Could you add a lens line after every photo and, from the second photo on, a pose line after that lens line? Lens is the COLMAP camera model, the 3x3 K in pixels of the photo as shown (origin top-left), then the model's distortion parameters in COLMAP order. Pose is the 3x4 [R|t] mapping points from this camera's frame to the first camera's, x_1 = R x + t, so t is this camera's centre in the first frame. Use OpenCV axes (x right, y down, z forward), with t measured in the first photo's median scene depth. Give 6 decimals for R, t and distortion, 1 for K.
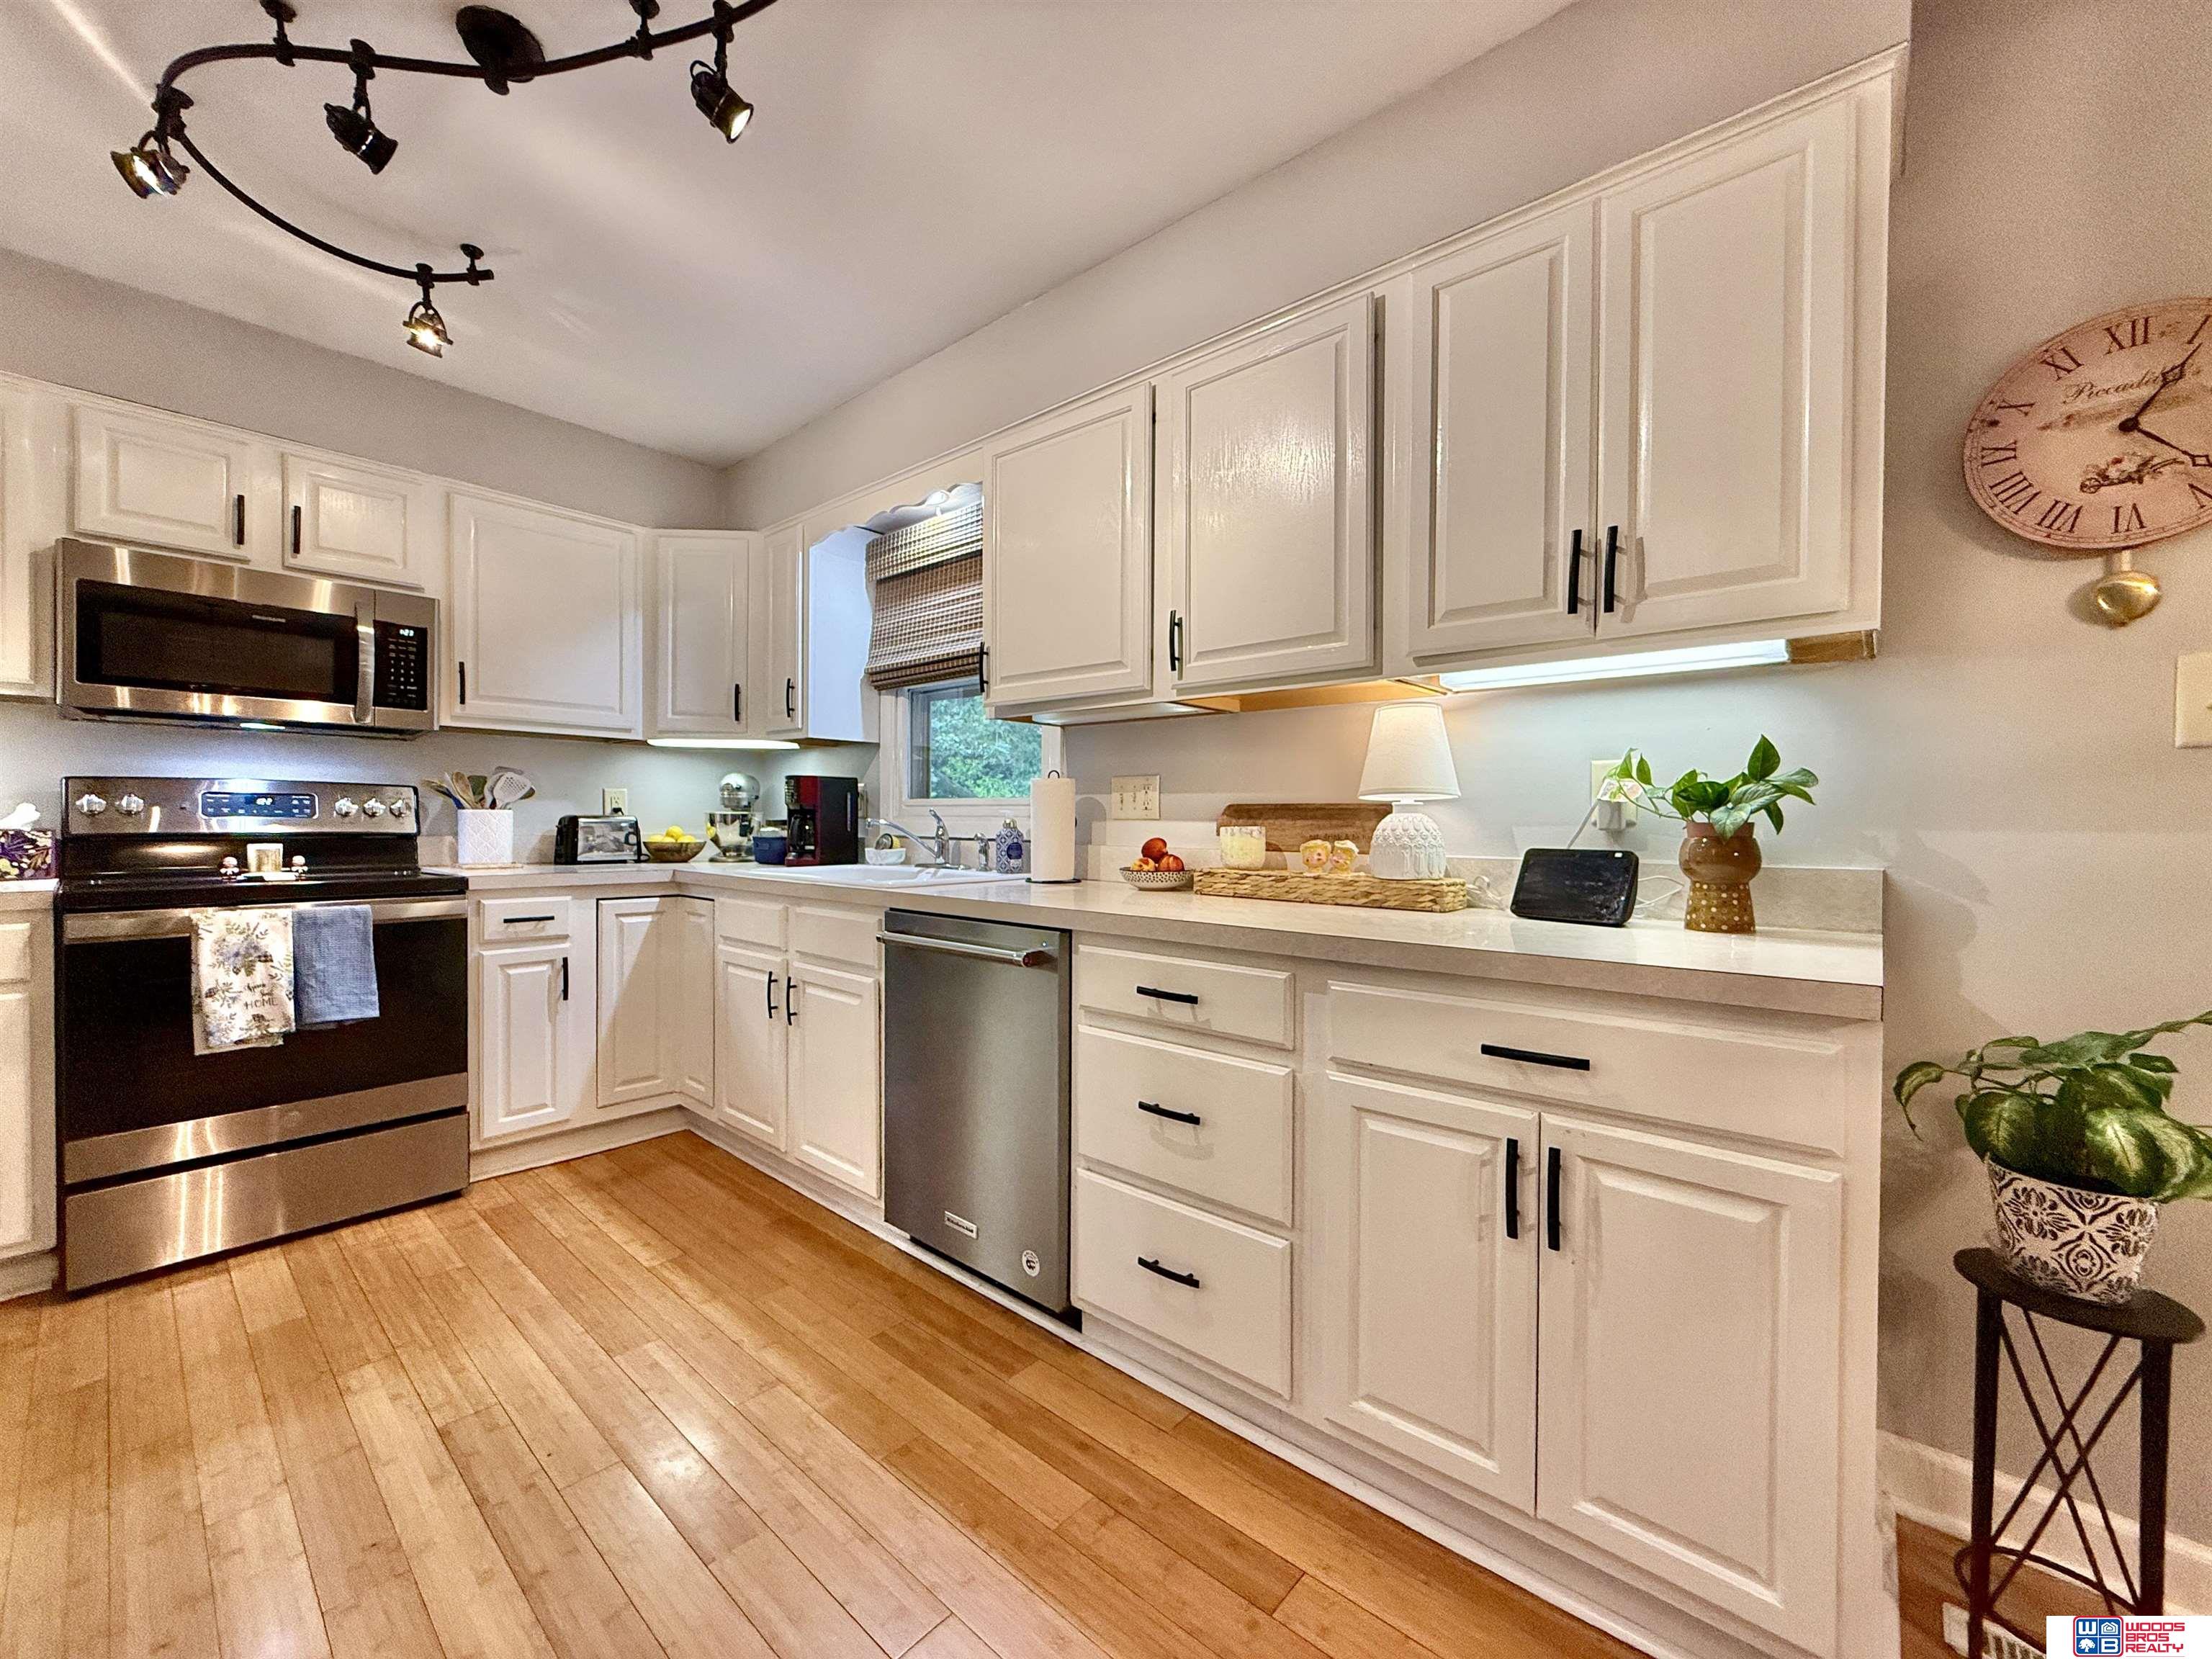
lens RADIAL K [[884.9, 0, 1089.2], [0, 884.9, 828.8], [0, 0, 1]] dist [-0.003119, 0.000843]
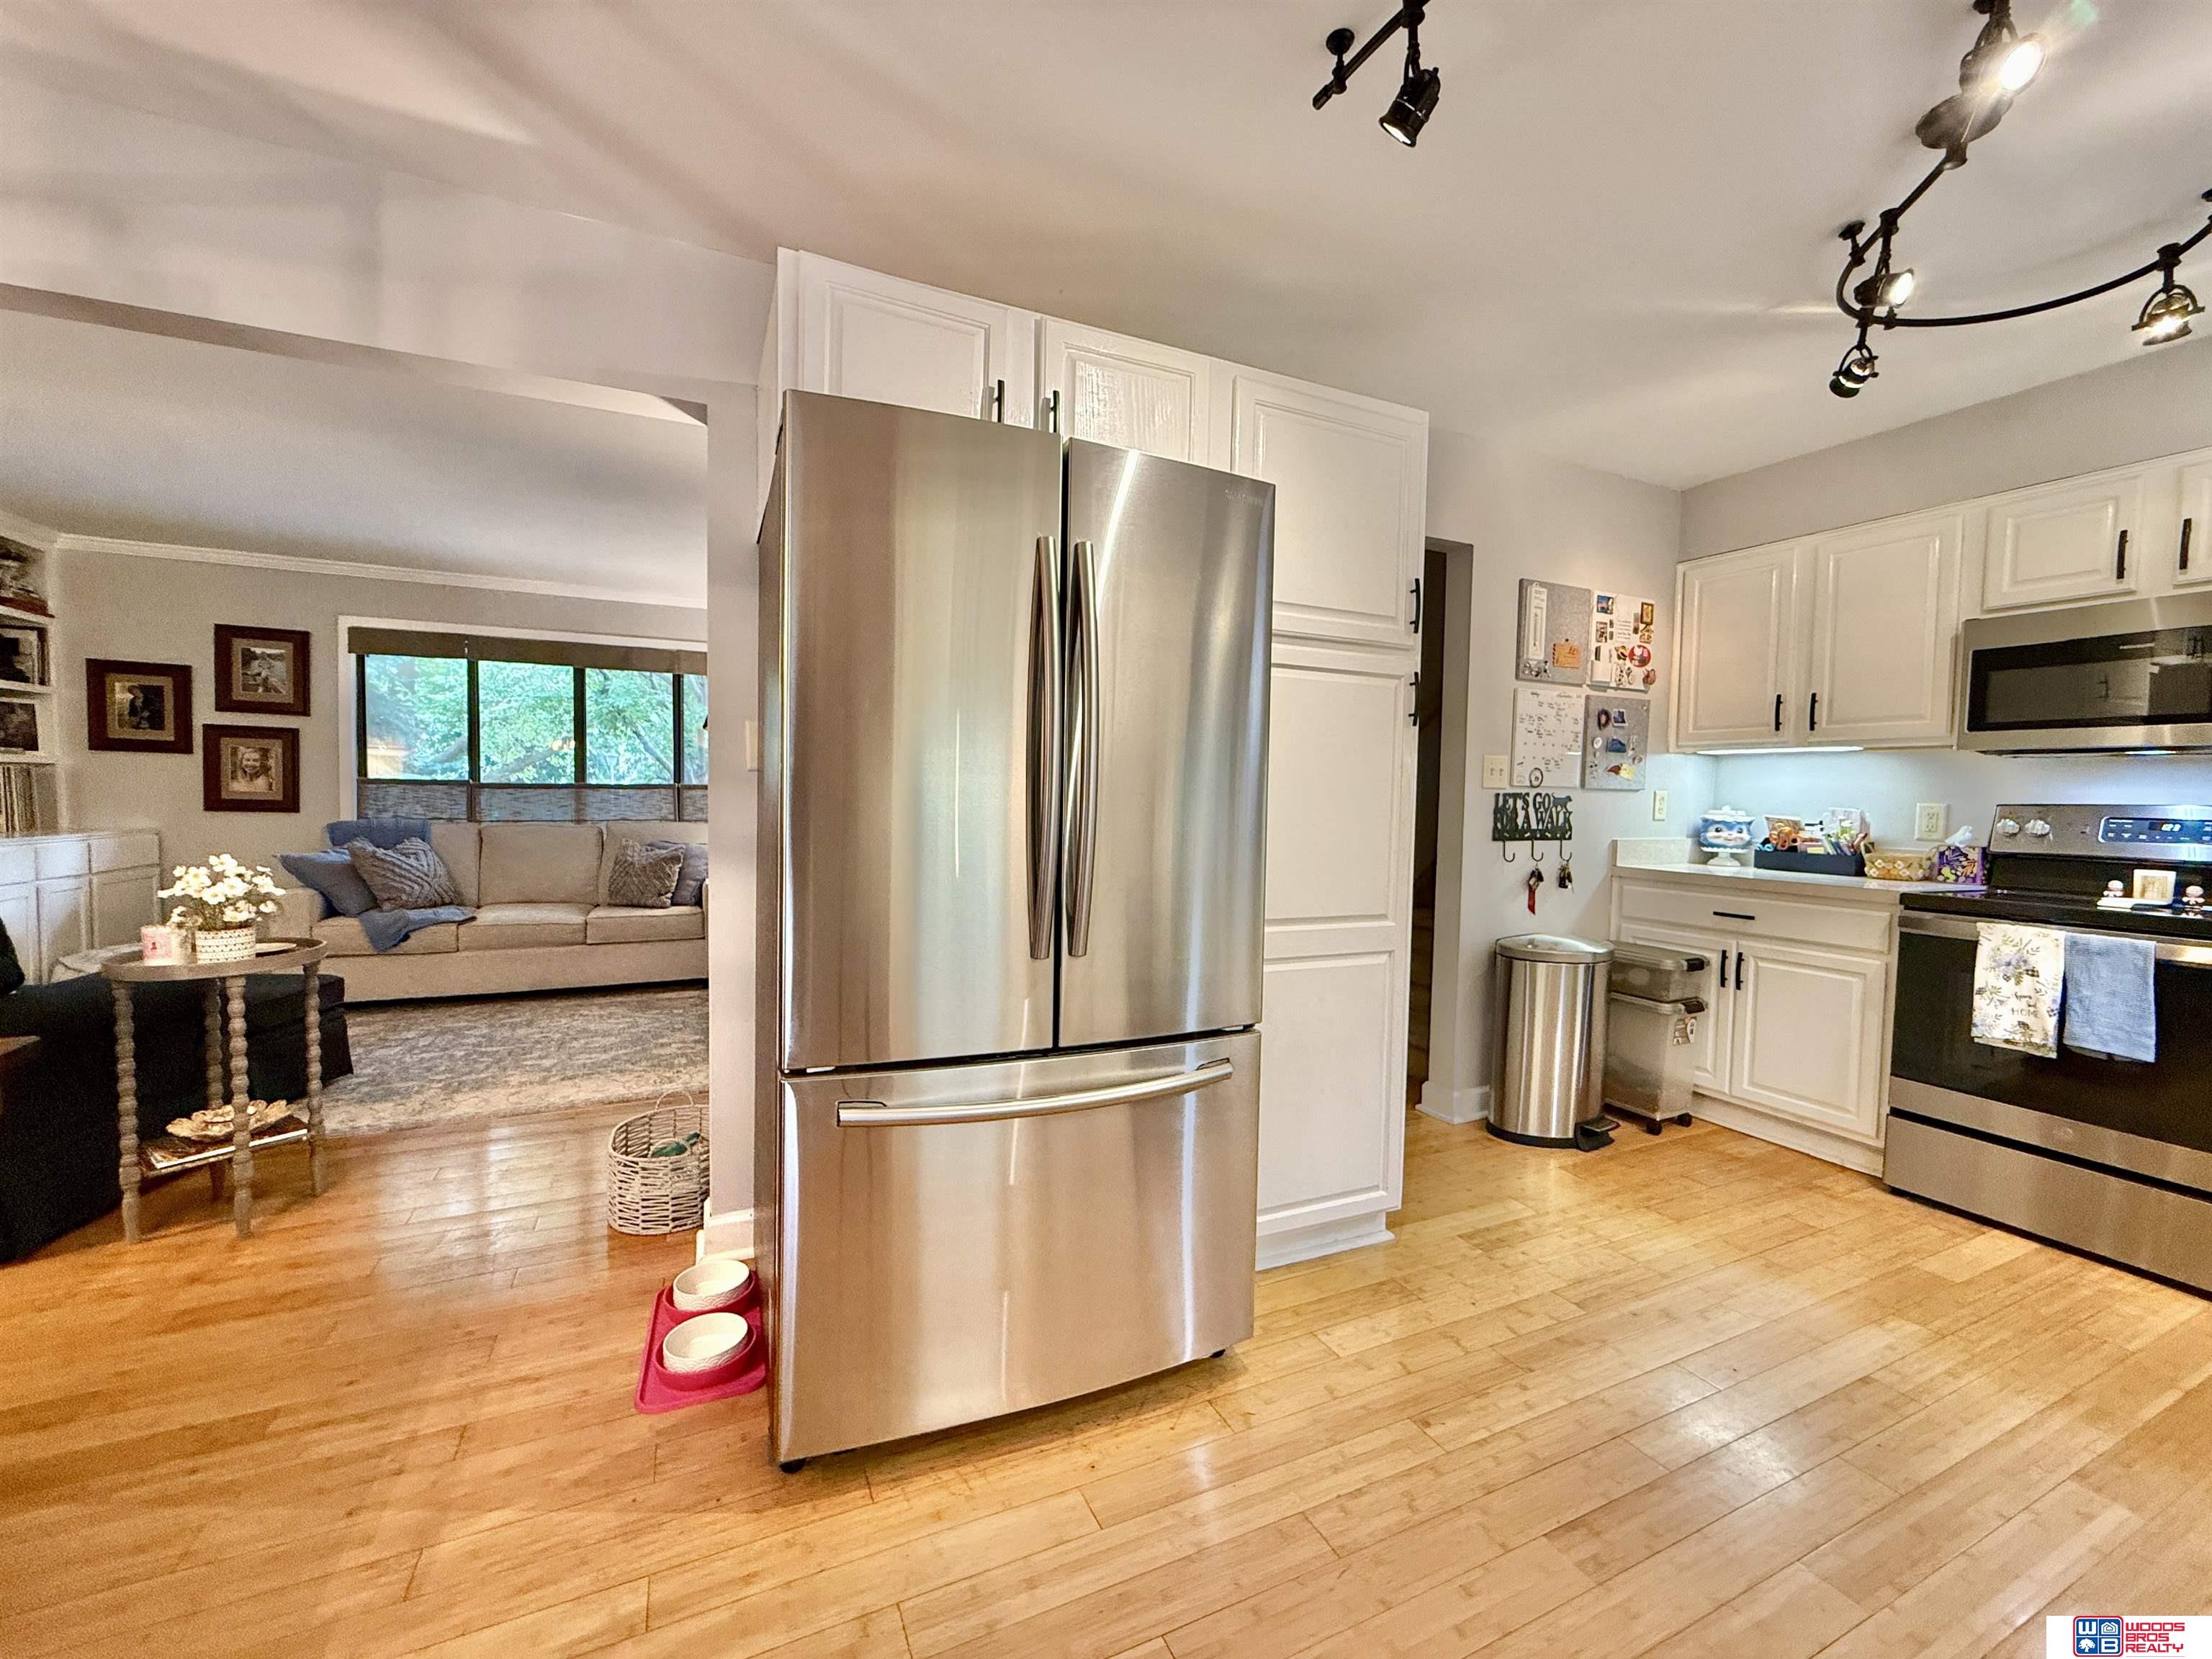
lens RADIAL K [[884.9, 0, 1105.4], [0, 884.9, 825.5], [0, 0, 1]] dist [-0.003119, 0.000843]
pose [[-0.400469, 0.022685, -0.916030, 0.531517], [-0.026725, 0.998979, 0.036423, -0.045542], [0.915921, 0.039068, -0.399454, 0.383240]]
